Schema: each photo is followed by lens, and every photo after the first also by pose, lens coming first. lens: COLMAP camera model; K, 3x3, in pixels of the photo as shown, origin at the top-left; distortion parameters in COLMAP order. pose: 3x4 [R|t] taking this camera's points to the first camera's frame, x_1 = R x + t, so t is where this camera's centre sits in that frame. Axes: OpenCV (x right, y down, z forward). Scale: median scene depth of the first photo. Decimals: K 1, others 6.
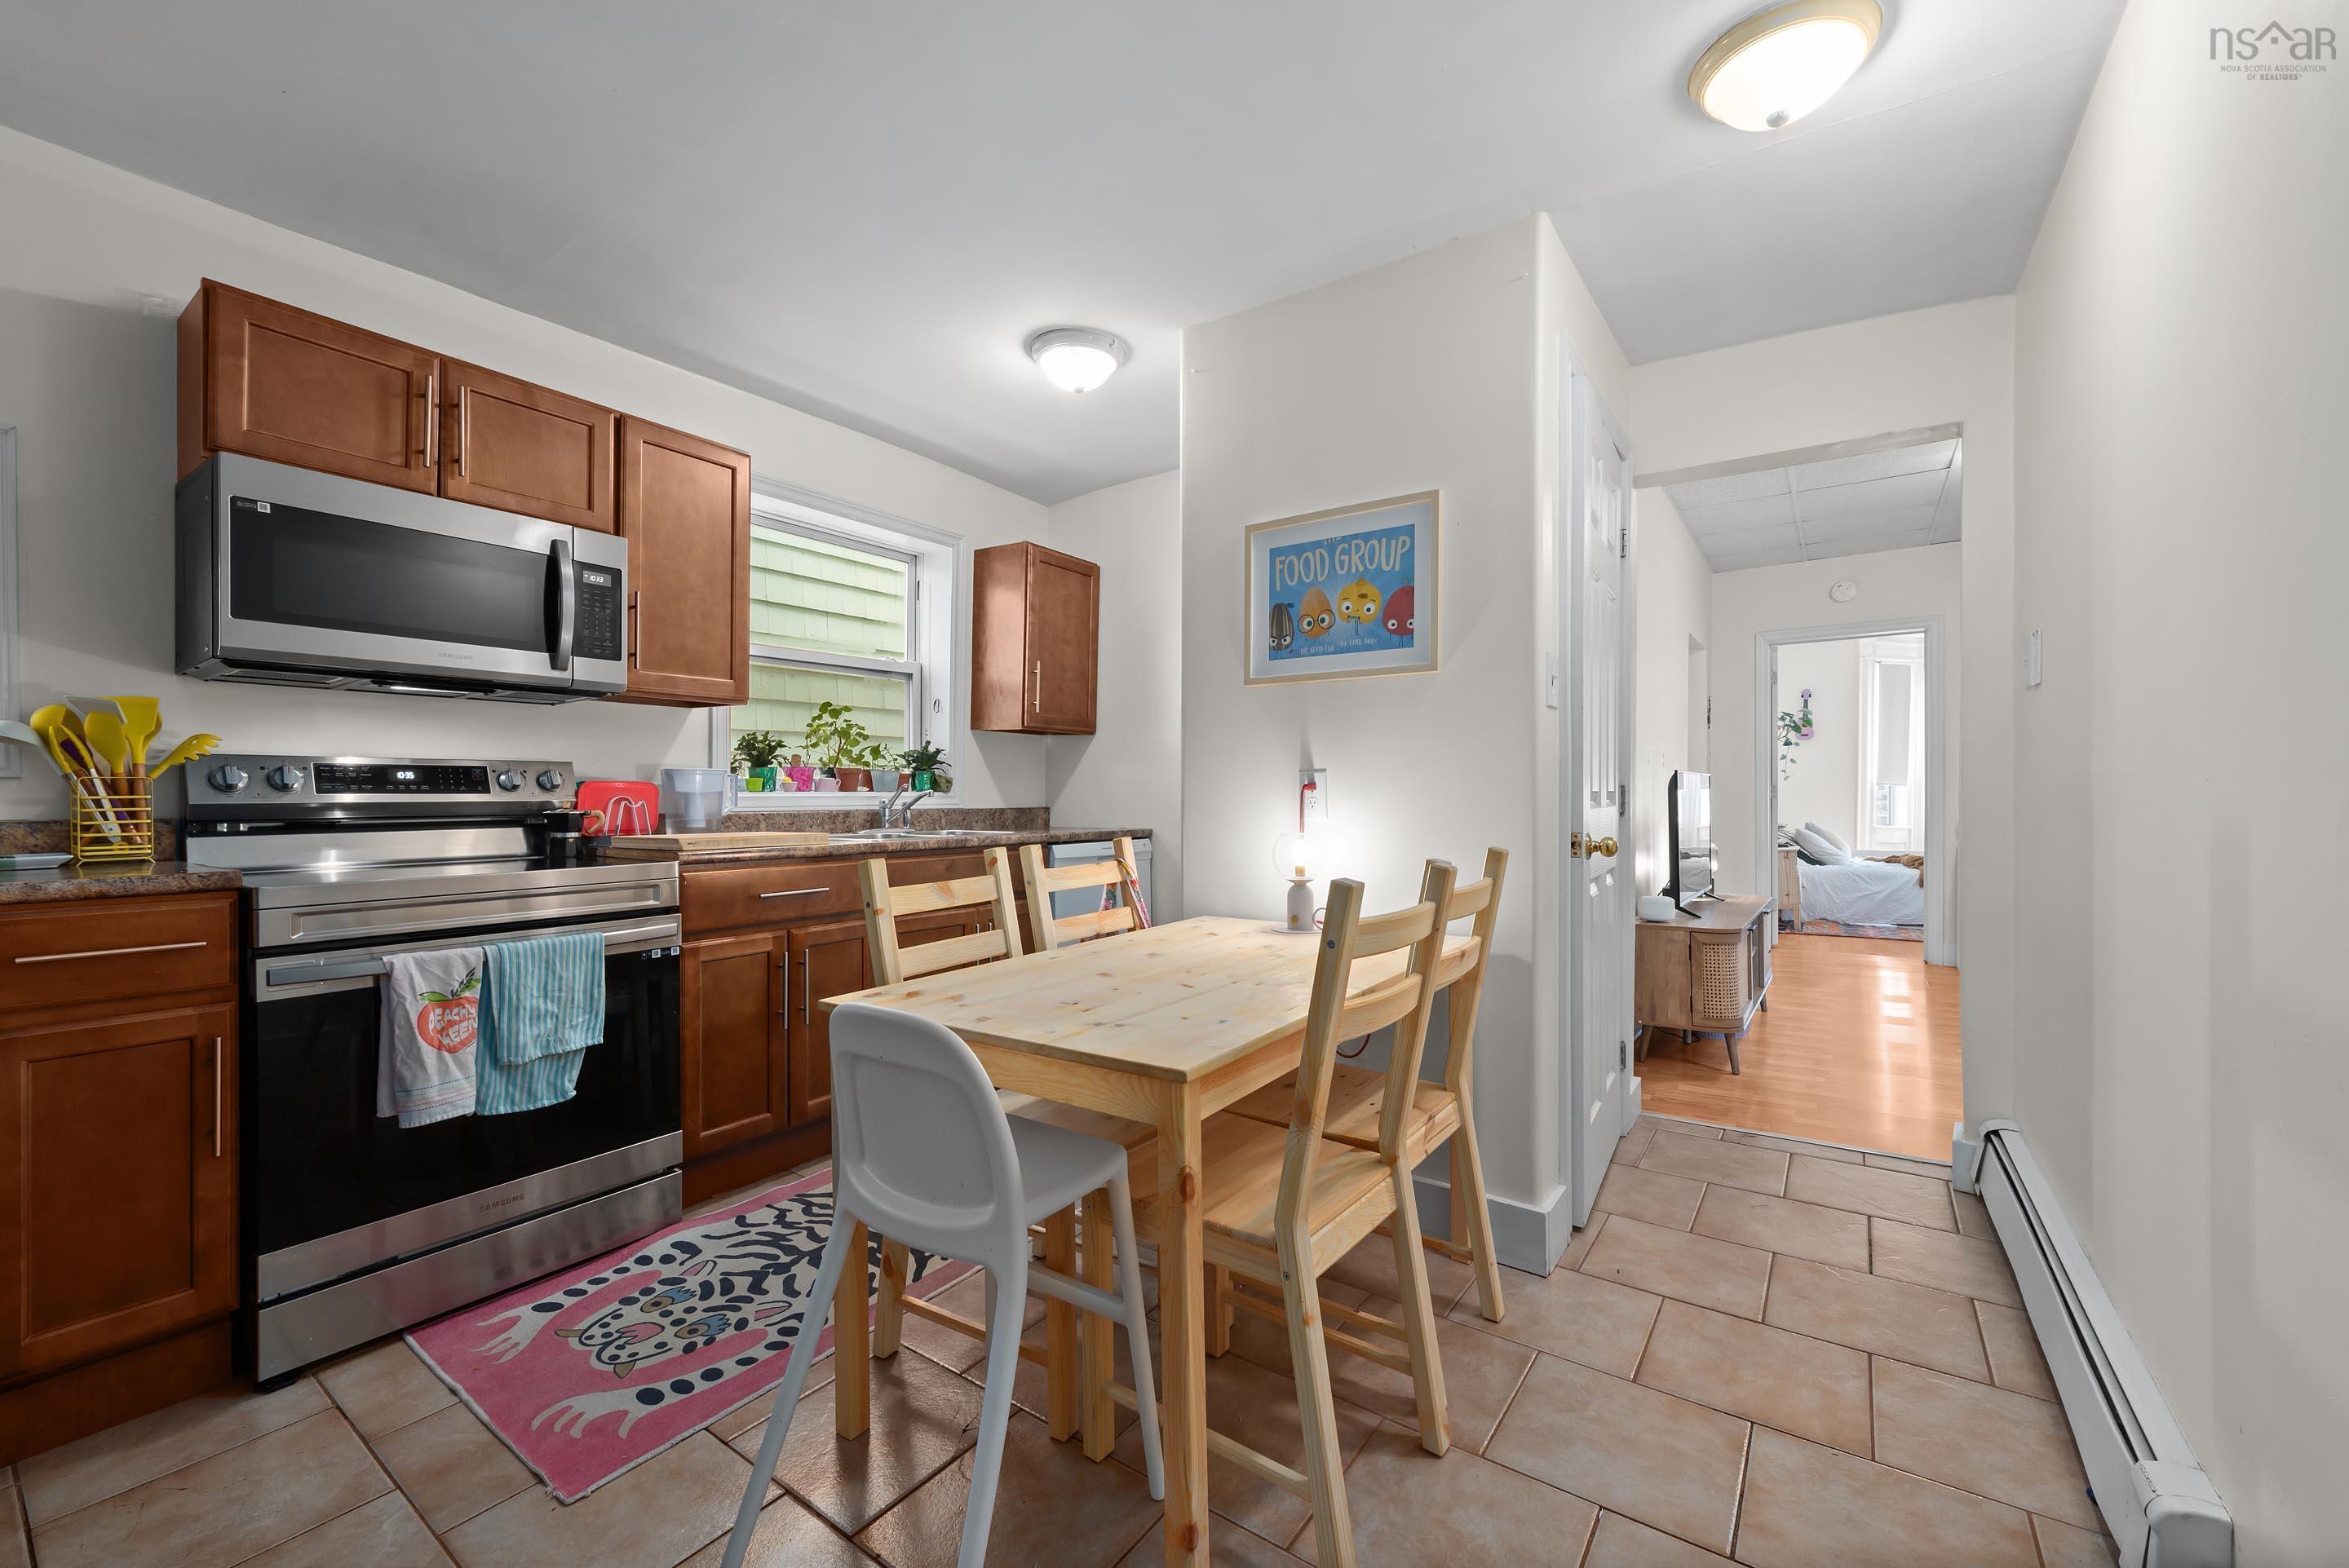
lens RADIAL K [[924.9, 0, 1196.5], [0, 924.9, 795.7], [0, 0, 1]] dist [0.002295, 0.000068]
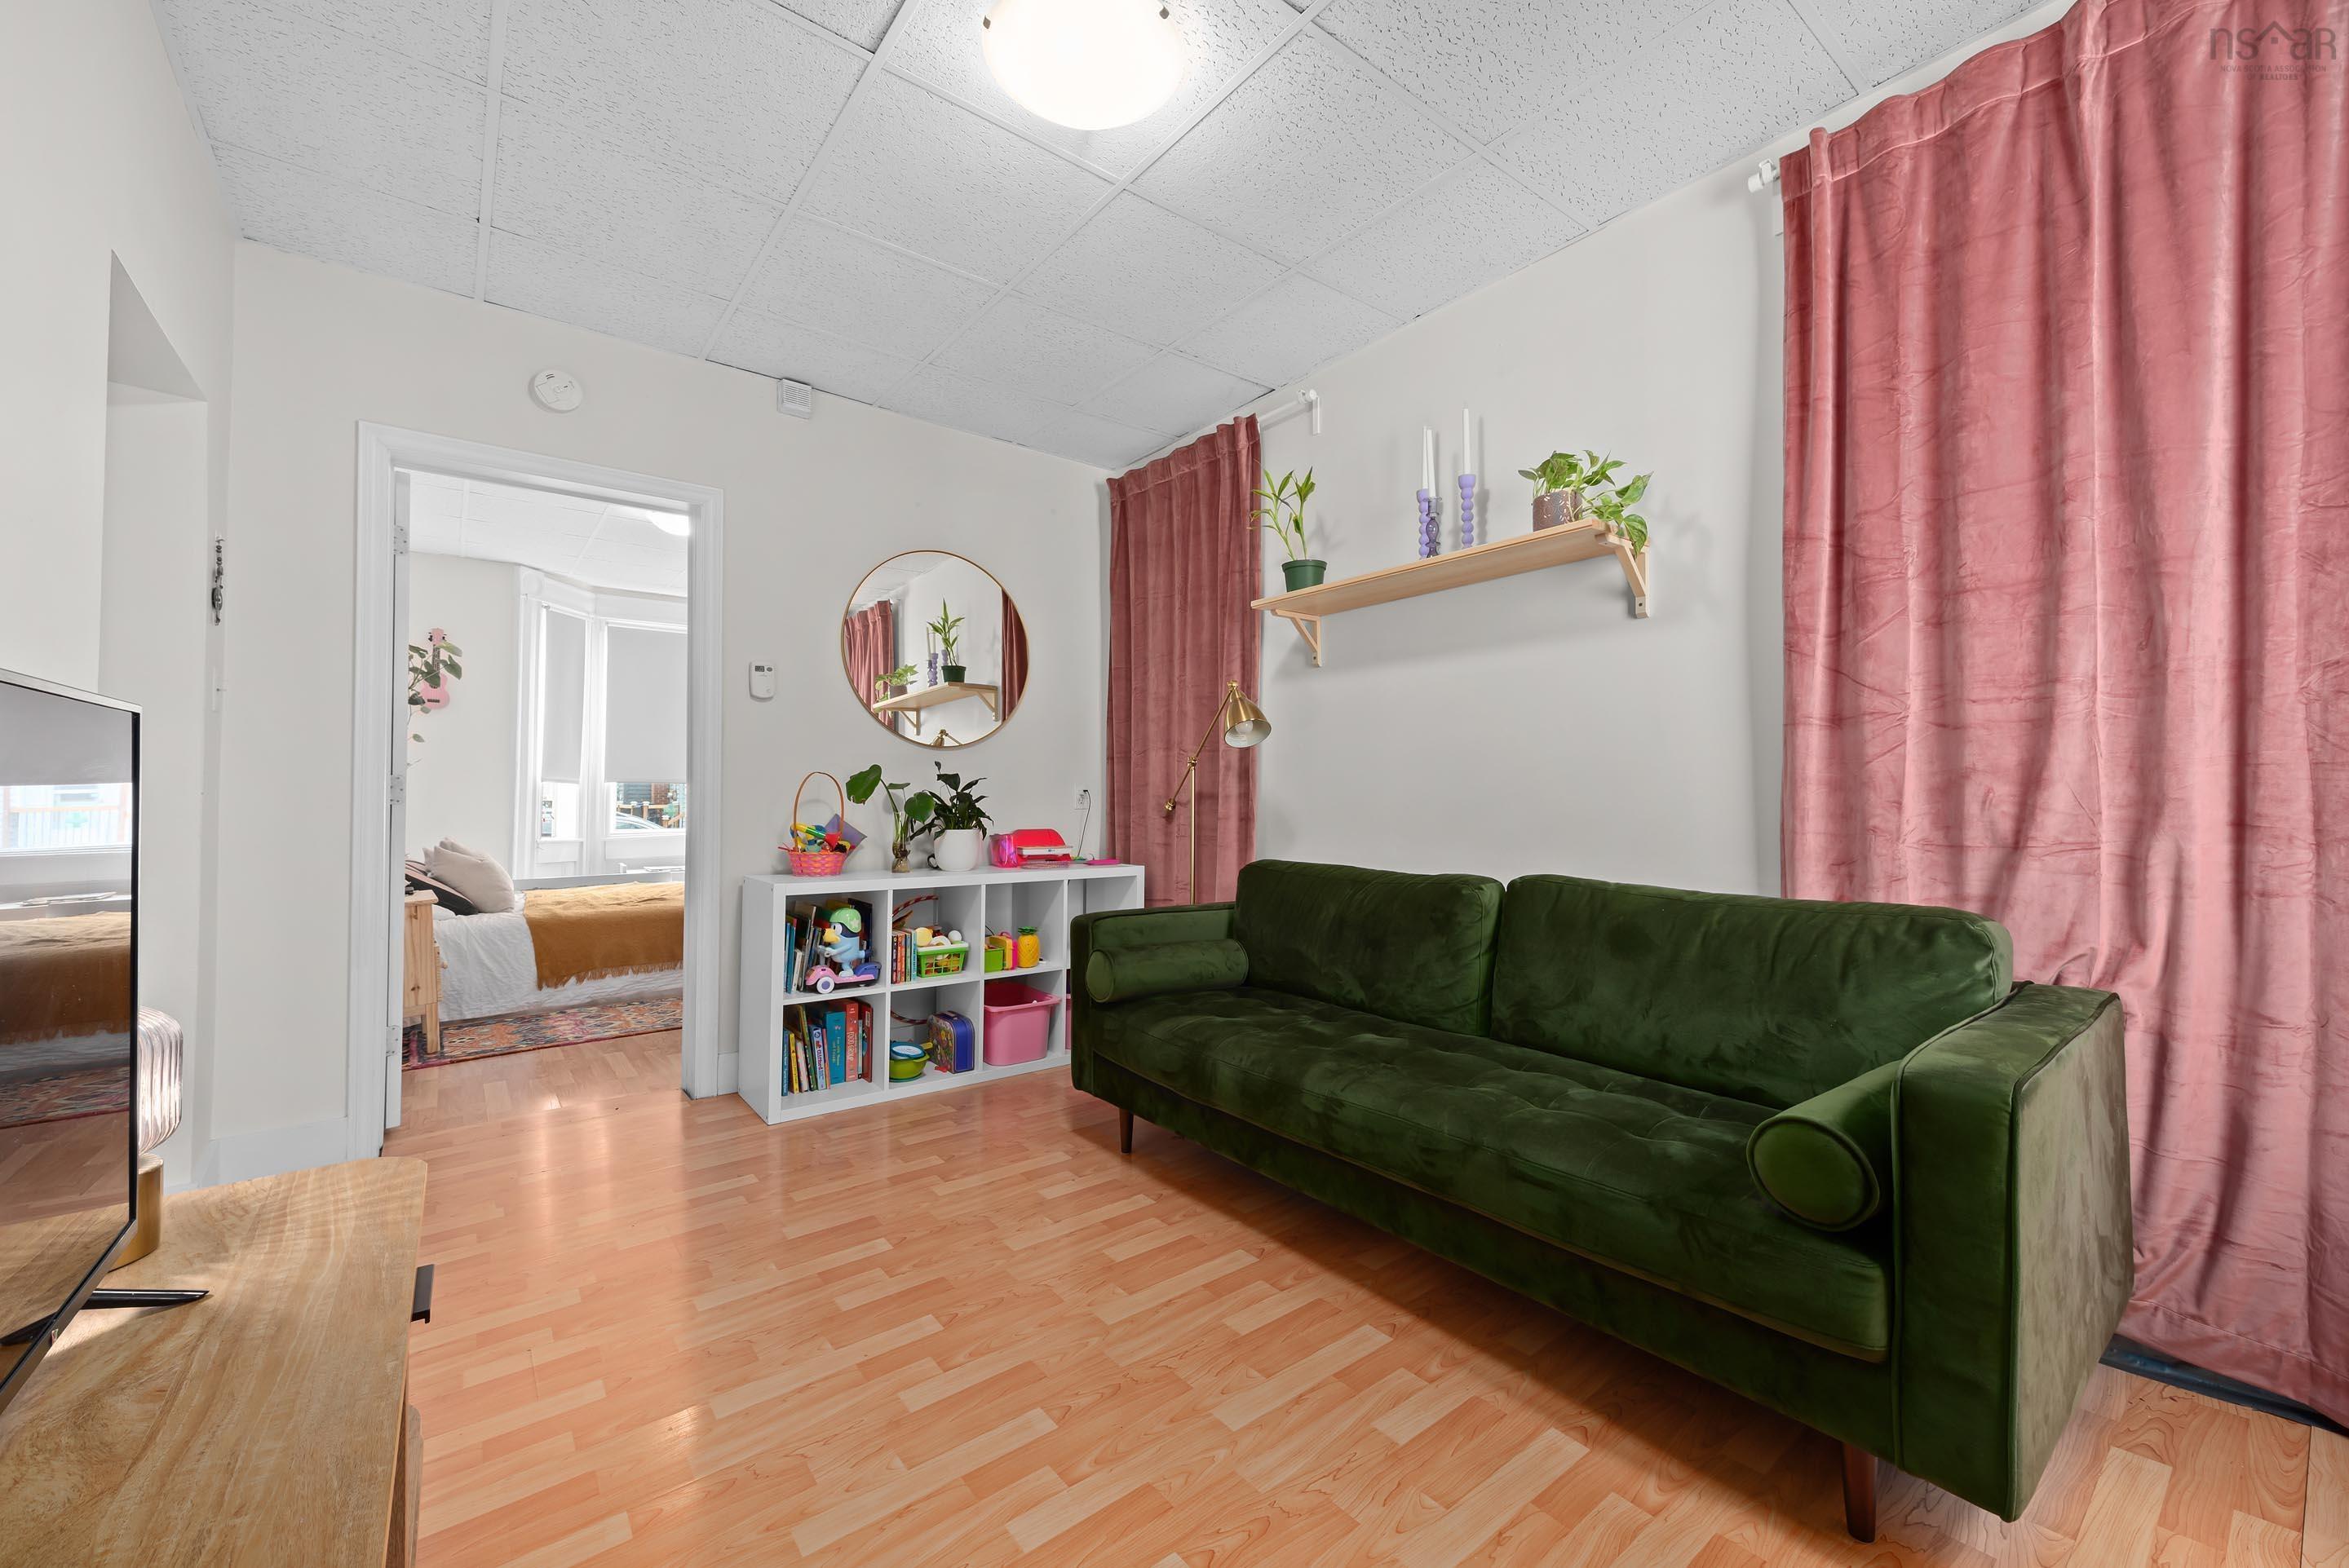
lens RADIAL K [[924.9, 0, 1189.1], [0, 924.9, 787.3], [0, 0, 1]] dist [0.002295, 0.000068]
pose [[0.279244, 0.004721, 0.960209, 0.235937], [0.006514, 0.999956, -0.006811, 0.001556], [-0.960198, 0.008157, 0.279201, 0.402043]]
